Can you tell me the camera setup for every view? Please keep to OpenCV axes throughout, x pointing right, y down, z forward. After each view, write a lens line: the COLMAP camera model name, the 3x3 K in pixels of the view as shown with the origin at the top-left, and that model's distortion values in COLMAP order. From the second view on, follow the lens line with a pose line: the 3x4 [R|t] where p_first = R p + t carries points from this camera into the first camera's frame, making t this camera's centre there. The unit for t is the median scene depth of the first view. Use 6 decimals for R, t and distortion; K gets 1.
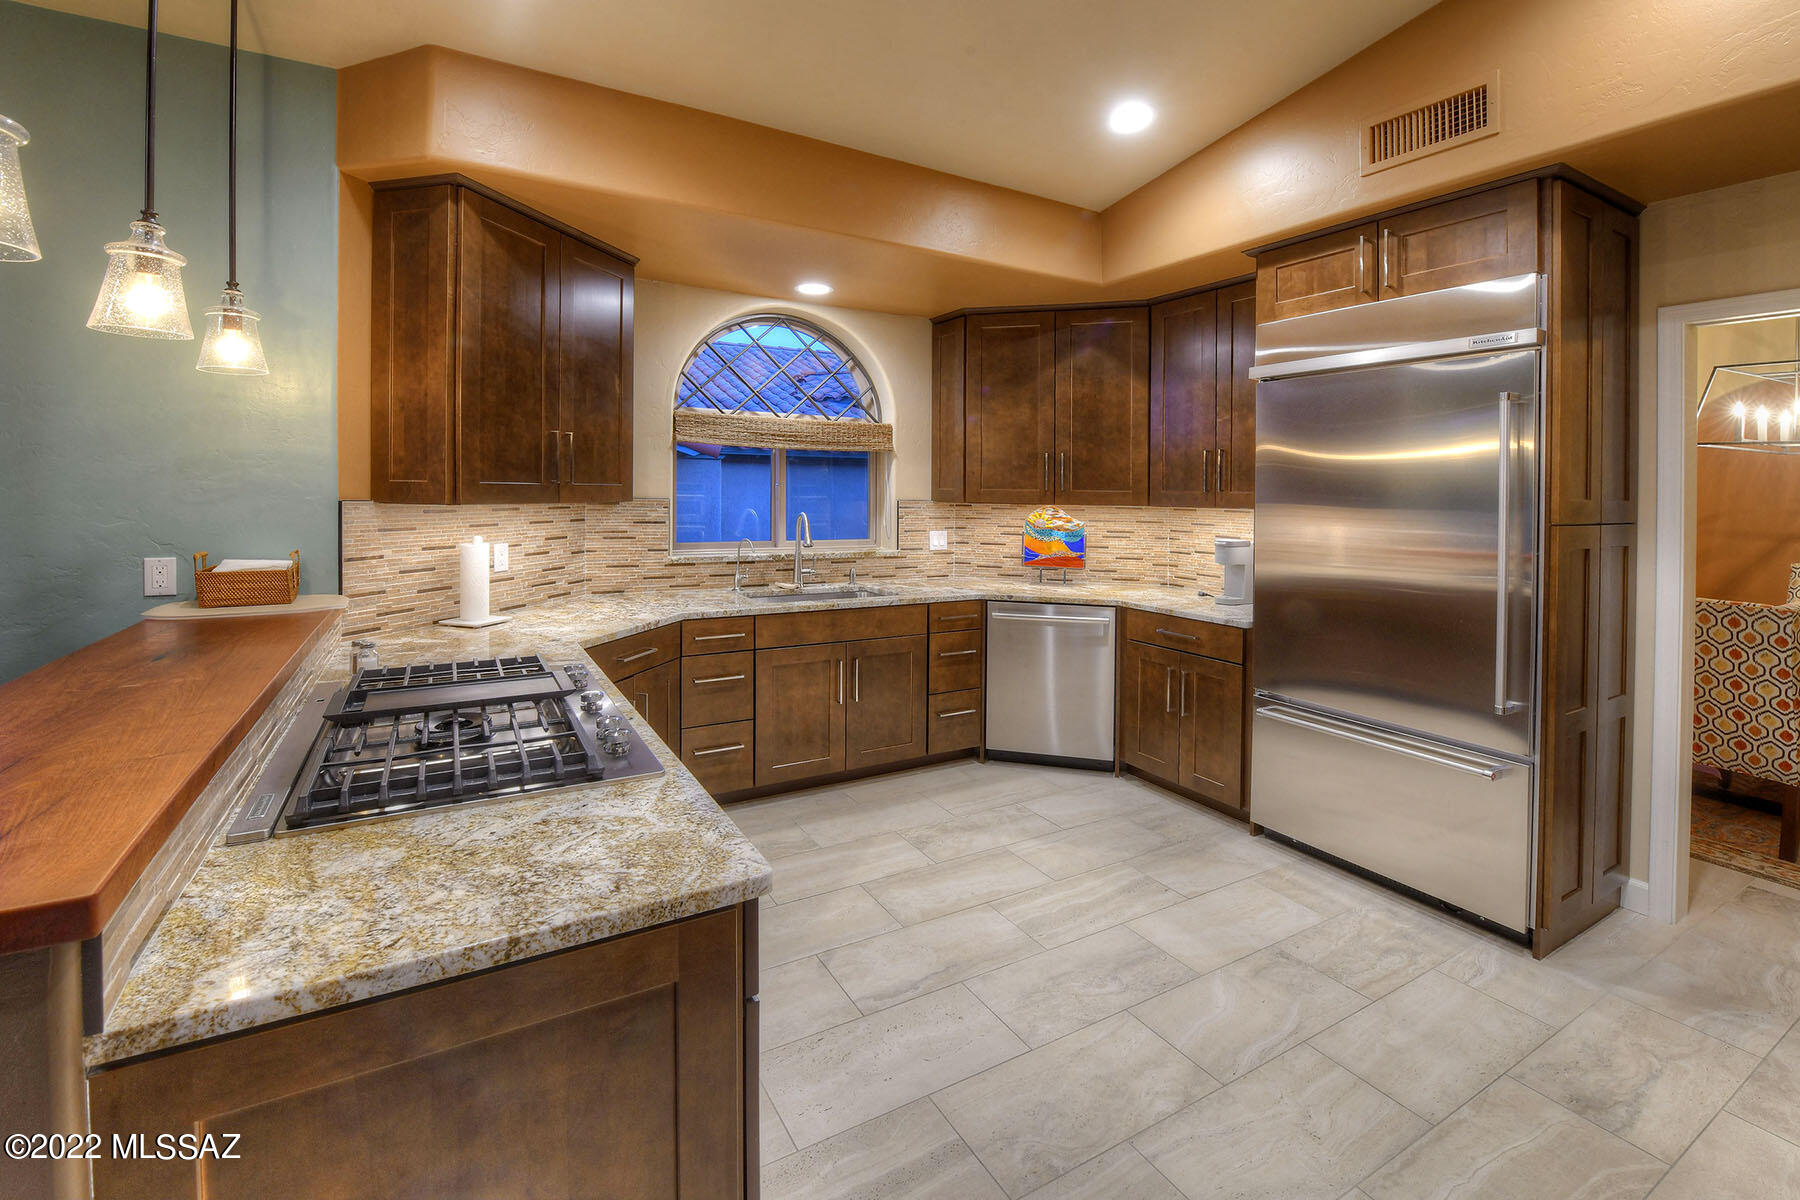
lens RADIAL K [[815.8, 0, 937.6], [0, 815.8, 526.0], [0, 0, 1]] dist [-0.003693, -0.000597]
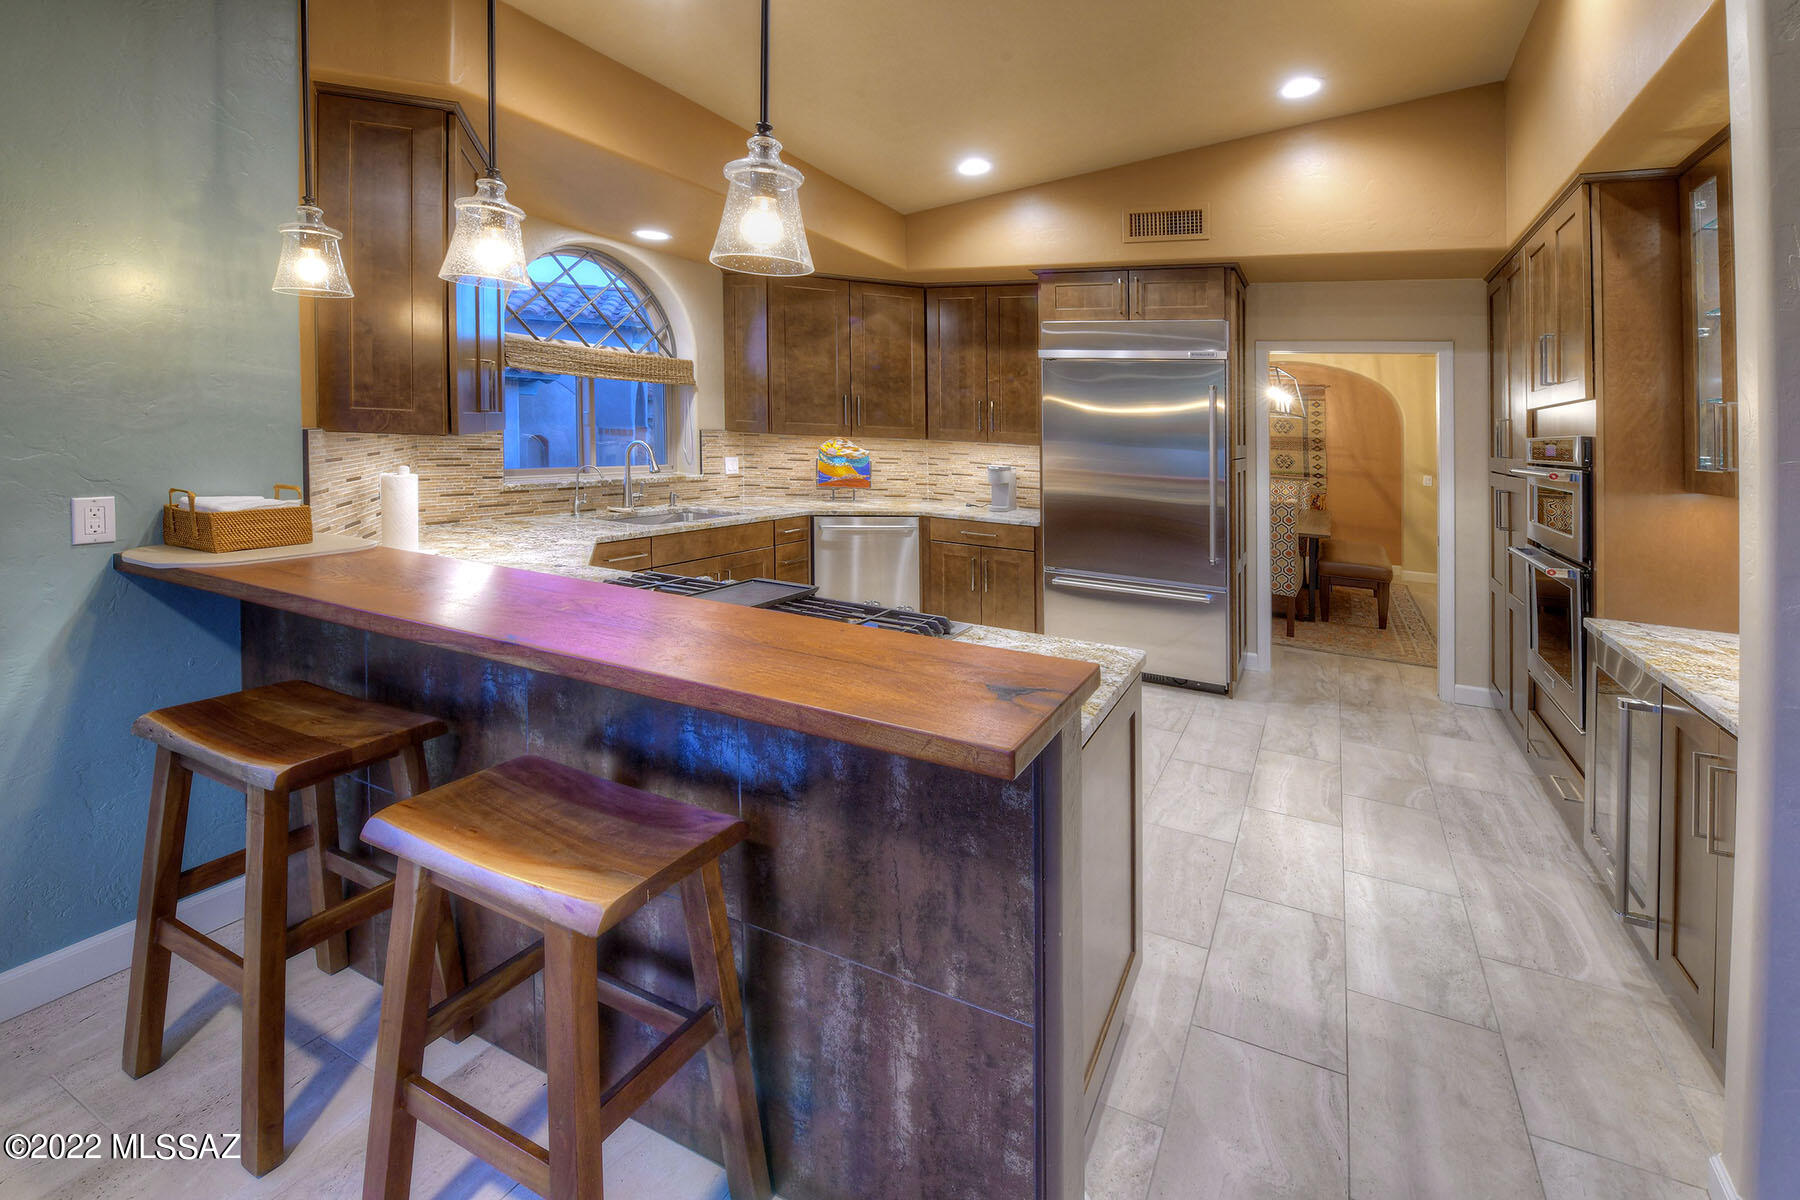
lens RADIAL K [[782.5, 0, 910.1], [0, 782.5, 429.5], [0, 0, 1]] dist [0.002816, -0.000167]
pose [[0.850615, 0.019775, 0.525416, -0.413369], [-0.009104, 0.999697, -0.022887, -0.011074], [-0.525710, 0.014684, 0.850537, -0.062353]]
